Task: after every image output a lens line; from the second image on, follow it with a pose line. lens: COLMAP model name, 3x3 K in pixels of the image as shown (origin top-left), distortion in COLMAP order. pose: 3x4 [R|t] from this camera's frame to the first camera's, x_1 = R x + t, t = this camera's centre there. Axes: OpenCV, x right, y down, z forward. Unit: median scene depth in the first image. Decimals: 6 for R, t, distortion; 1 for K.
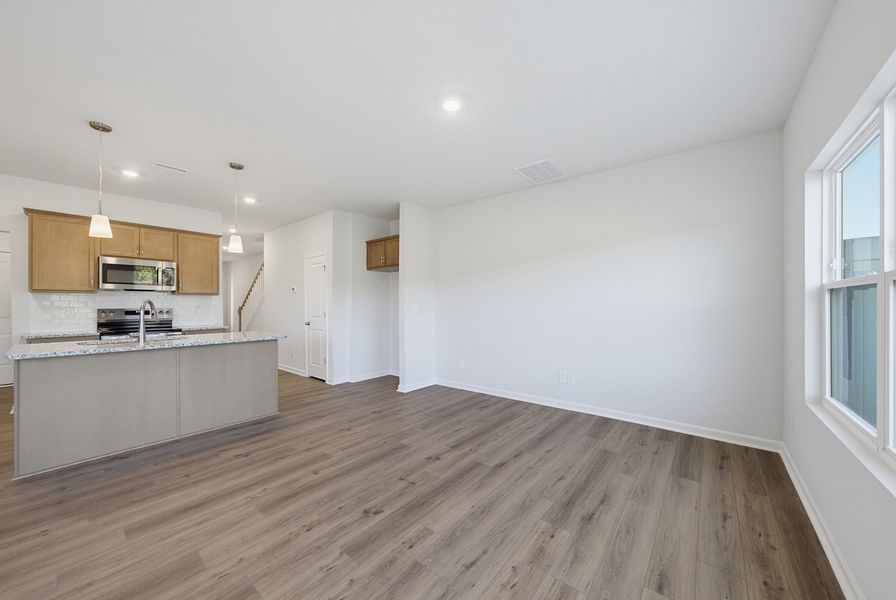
lens RADIAL K [[323.4, 0, 448.0], [0, 323.4, 300.0], [0, 0, 1]] dist [-0.006272, 0.000183]
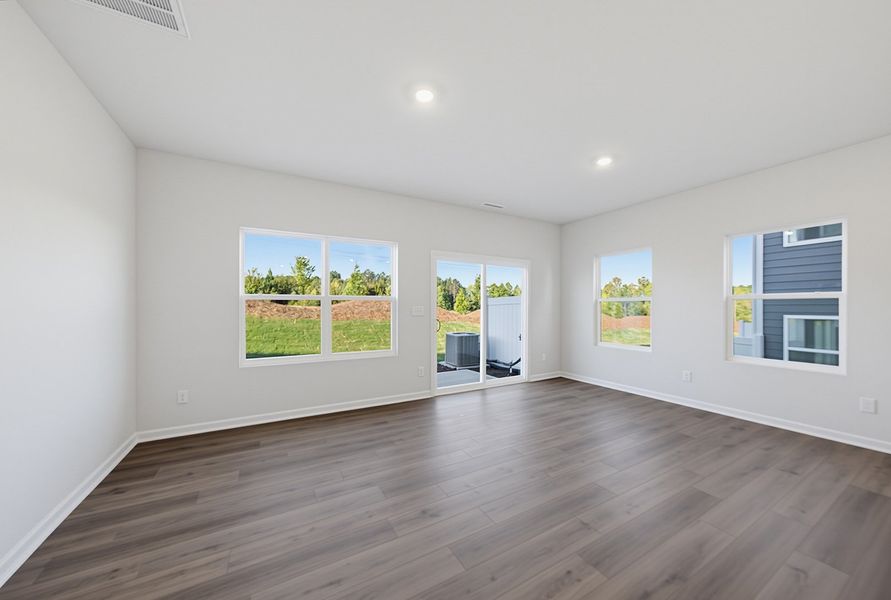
lens RADIAL K [[312.6, 0, 438.6], [0, 312.6, 310.0], [0, 0, 1]] dist [0.000497, -0.000031]
pose [[-0.926597, -0.001749, 0.376052, -0.306964], [-0.002889, 0.999993, -0.002469, 0.019149], [-0.376045, -0.003374, -0.926595, 1.515203]]
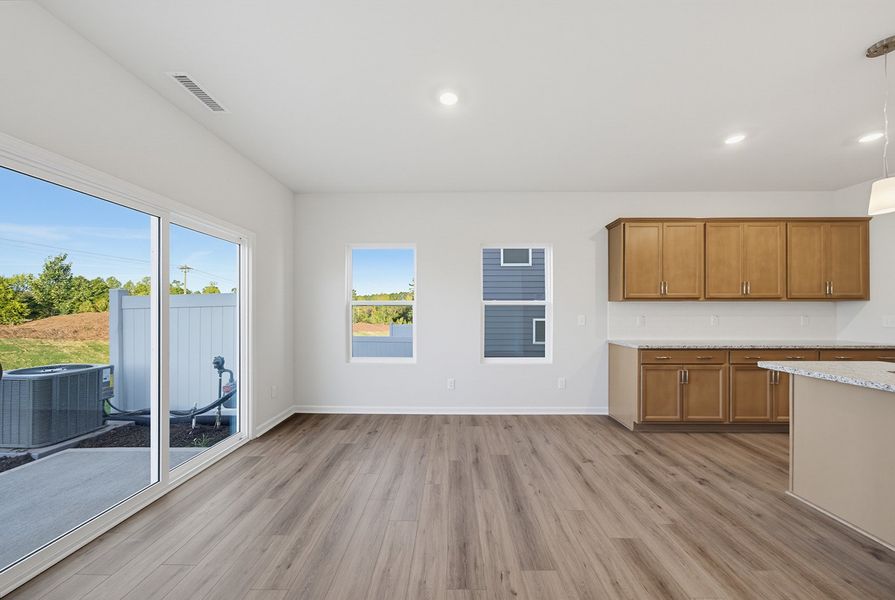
lens RADIAL K [[308.6, 0, 447.8], [0, 308.6, 312.0], [0, 0, 1]] dist [-0.000602, 0.000043]
pose [[-0.789083, 0.002410, -0.614282, 0.021158], [0.008901, 0.999932, -0.007510, 0.008749], [0.614222, -0.011394, -0.789051, 0.864827]]
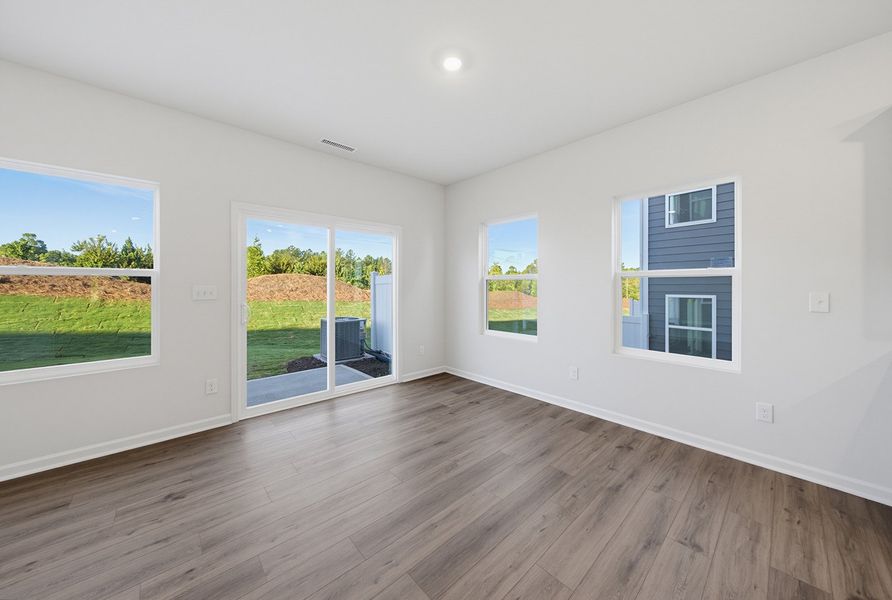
lens RADIAL K [[312.5, 0, 444.0], [0, 312.5, 288.0], [0, 0, 1]] dist [-0.000529, 0.000069]
pose [[-0.987626, 0.000710, 0.156824, -0.525359], [-0.000454, 0.999973, -0.007386, 0.011834], [-0.156825, -0.007366, -0.987599, 0.990452]]
